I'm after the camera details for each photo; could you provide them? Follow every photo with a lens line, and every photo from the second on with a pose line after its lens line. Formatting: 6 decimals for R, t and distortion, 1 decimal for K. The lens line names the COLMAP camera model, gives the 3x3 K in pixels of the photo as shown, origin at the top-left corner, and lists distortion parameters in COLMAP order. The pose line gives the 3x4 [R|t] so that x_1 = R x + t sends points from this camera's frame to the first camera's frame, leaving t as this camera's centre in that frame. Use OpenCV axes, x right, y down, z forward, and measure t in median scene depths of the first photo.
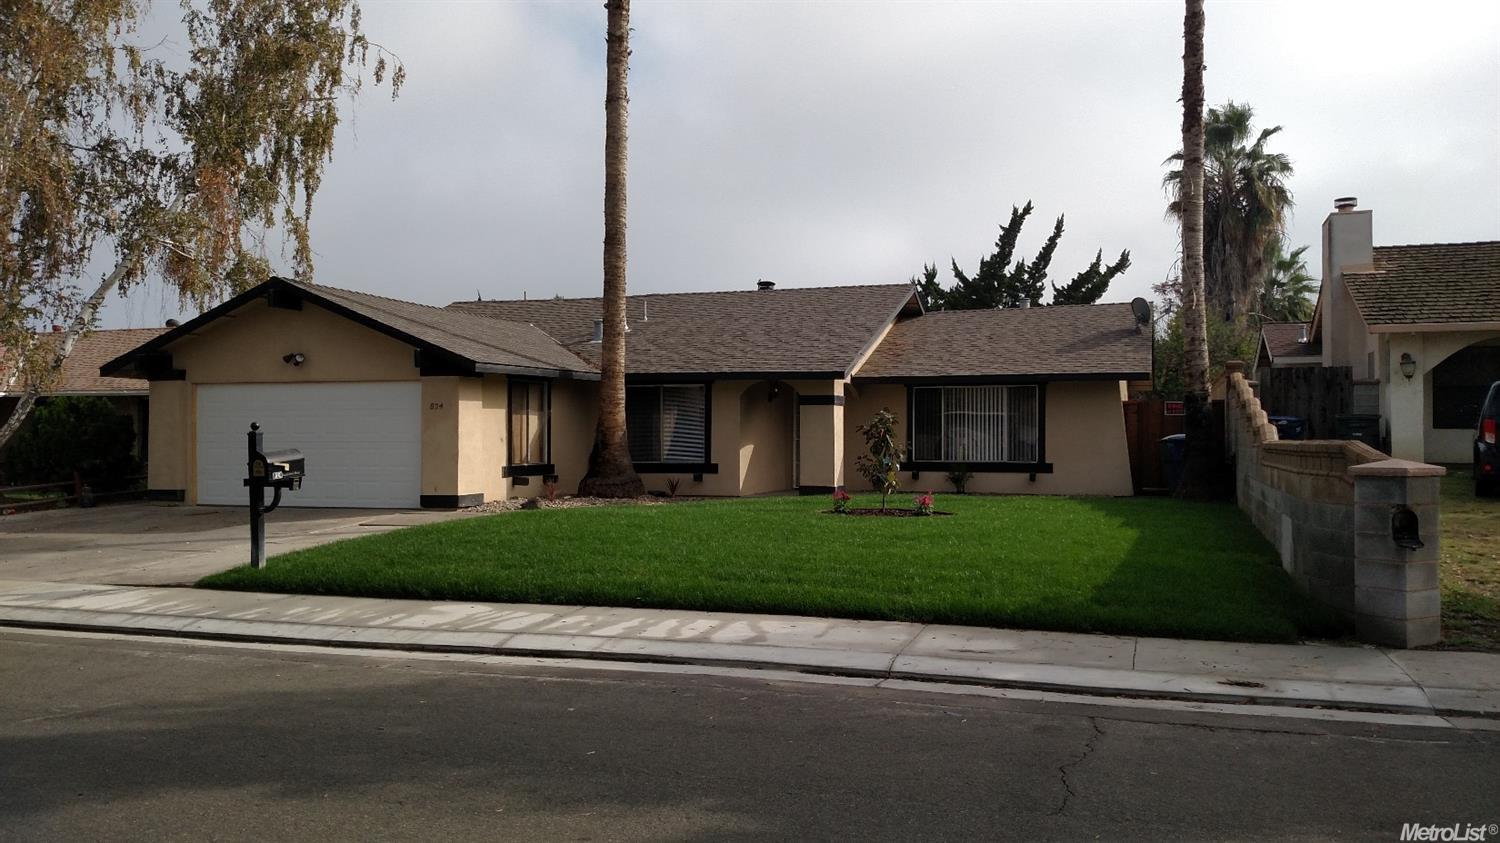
lens RADIAL K [[1166.2, 0, 757.8], [0, 1166.2, 416.6], [0, 0, 1]] dist [0.272023, -0.629530]
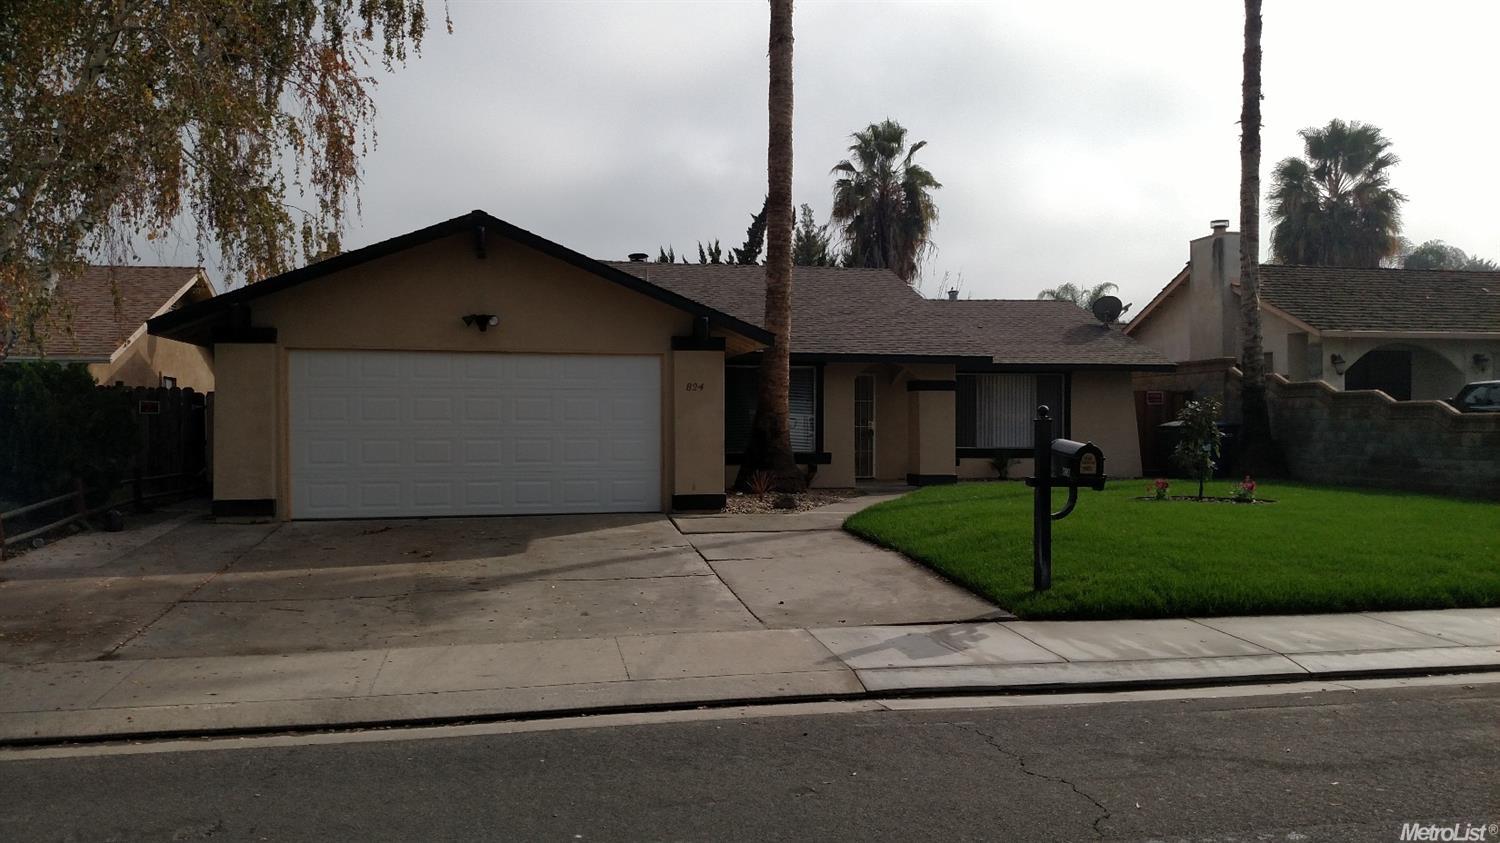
lens RADIAL K [[1166.2, 0, 757.8], [0, 1166.2, 416.6], [0, 0, 1]] dist [0.272023, -0.629530]
pose [[0.862897, 0.002478, 0.505374, -0.586066], [-0.009030, 0.999904, 0.010516, 0.002662], [-0.505299, -0.013638, 0.862837, 0.251449]]
